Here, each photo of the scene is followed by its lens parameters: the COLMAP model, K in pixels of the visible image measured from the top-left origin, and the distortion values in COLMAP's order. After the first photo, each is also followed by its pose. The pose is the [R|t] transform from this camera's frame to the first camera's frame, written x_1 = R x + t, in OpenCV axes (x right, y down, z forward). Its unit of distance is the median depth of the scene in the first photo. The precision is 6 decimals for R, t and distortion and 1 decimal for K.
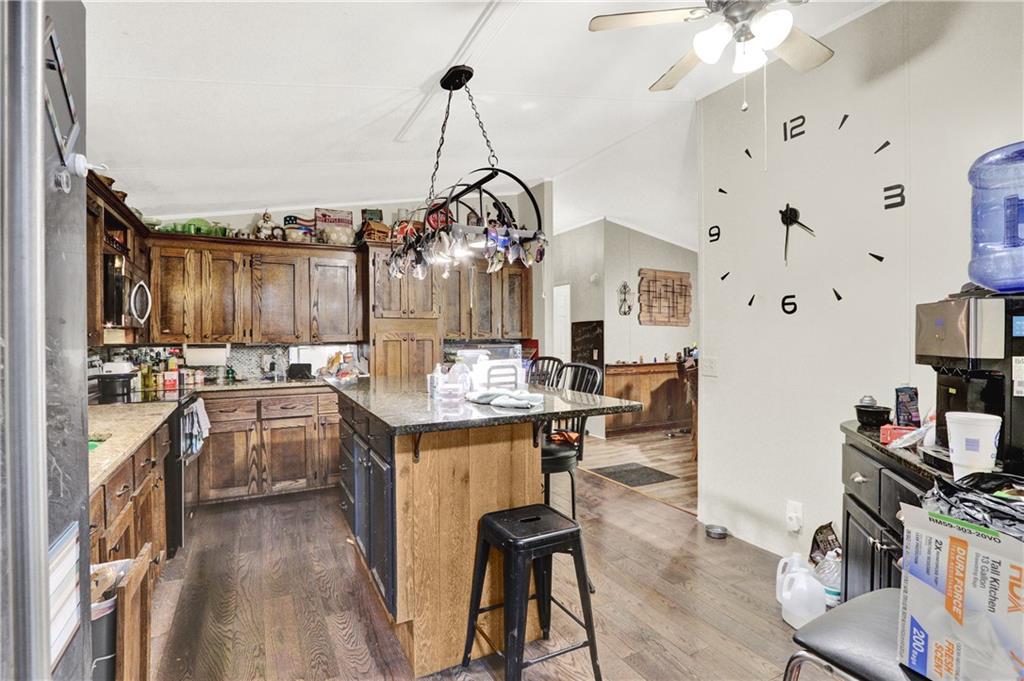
lens RADIAL K [[490.5, 0, 505.1], [0, 490.5, 337.1], [0, 0, 1]] dist [-0.014381, 0.000703]
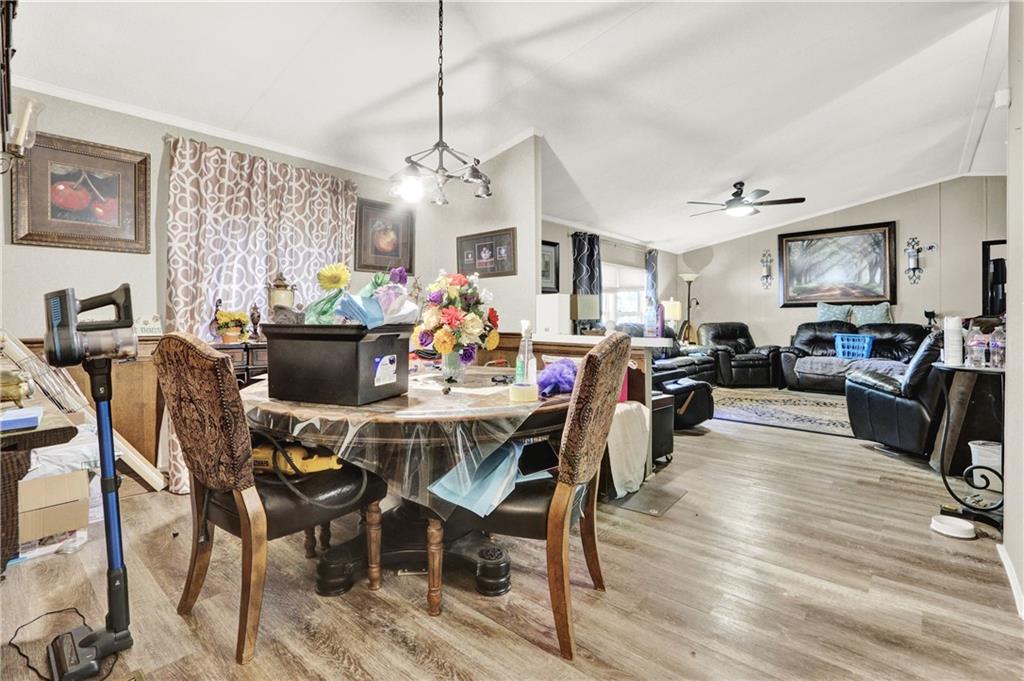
lens RADIAL K [[482.6, 0, 501.4], [0, 482.6, 321.6], [0, 0, 1]] dist [-0.017190, 0.000298]
pose [[-0.353820, -0.001391, 0.935313, 0.168084], [0.005464, 0.999979, 0.003554, 0.059106], [-0.935298, 0.006368, -0.353805, 1.493383]]
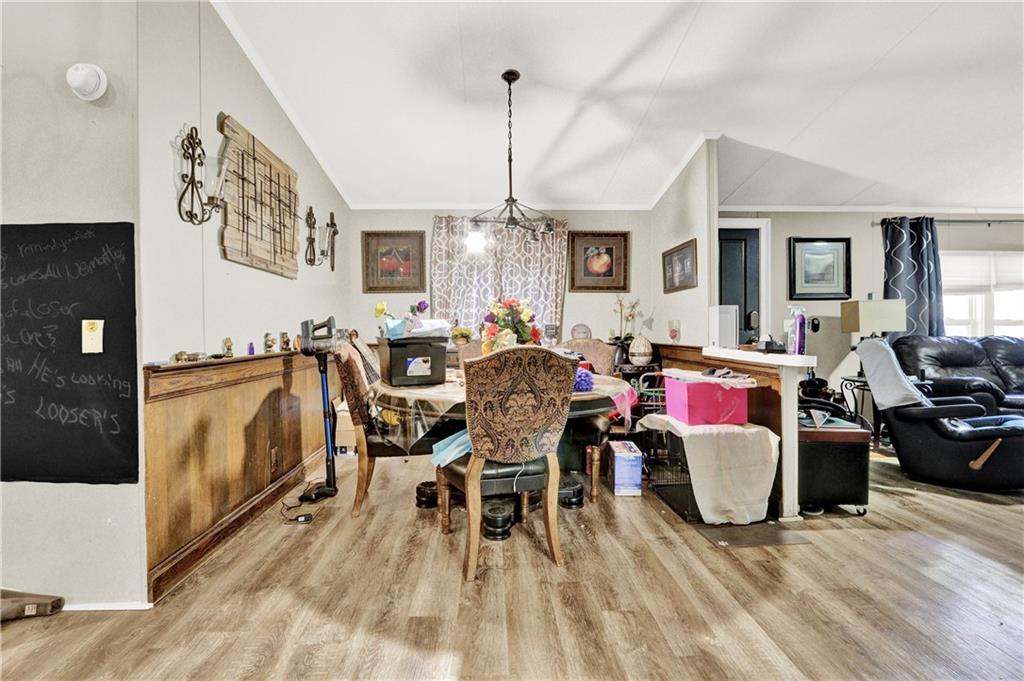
lens RADIAL K [[484.5, 0, 504.2], [0, 484.5, 336.1], [0, 0, 1]] dist [-0.013360, 0.001093]
pose [[0.432160, -0.007361, 0.901767, 0.046483], [0.006795, 0.999965, 0.004906, 0.058423], [-0.901771, 0.004008, 0.432195, 1.045295]]
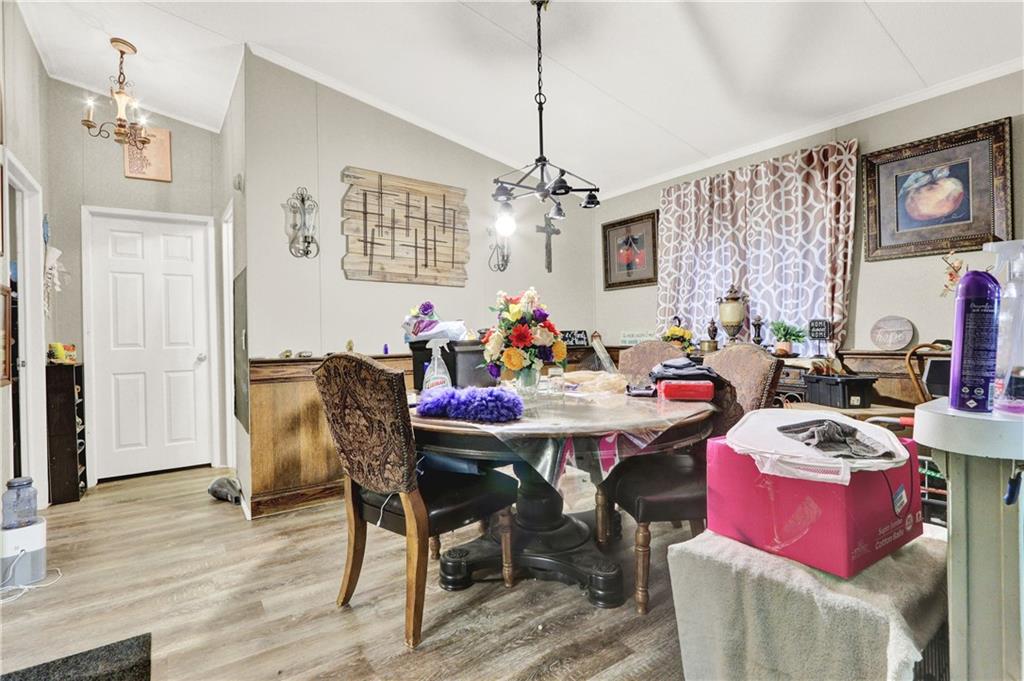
lens RADIAL K [[490.5, 0, 505.1], [0, 490.5, 337.1], [0, 0, 1]] dist [-0.014381, 0.000703]
pose [[0.991909, -0.009116, 0.126626, 0.609234], [0.009155, 0.999958, 0.000269, 0.058159], [-0.126623, 0.000893, 0.991950, 0.796039]]
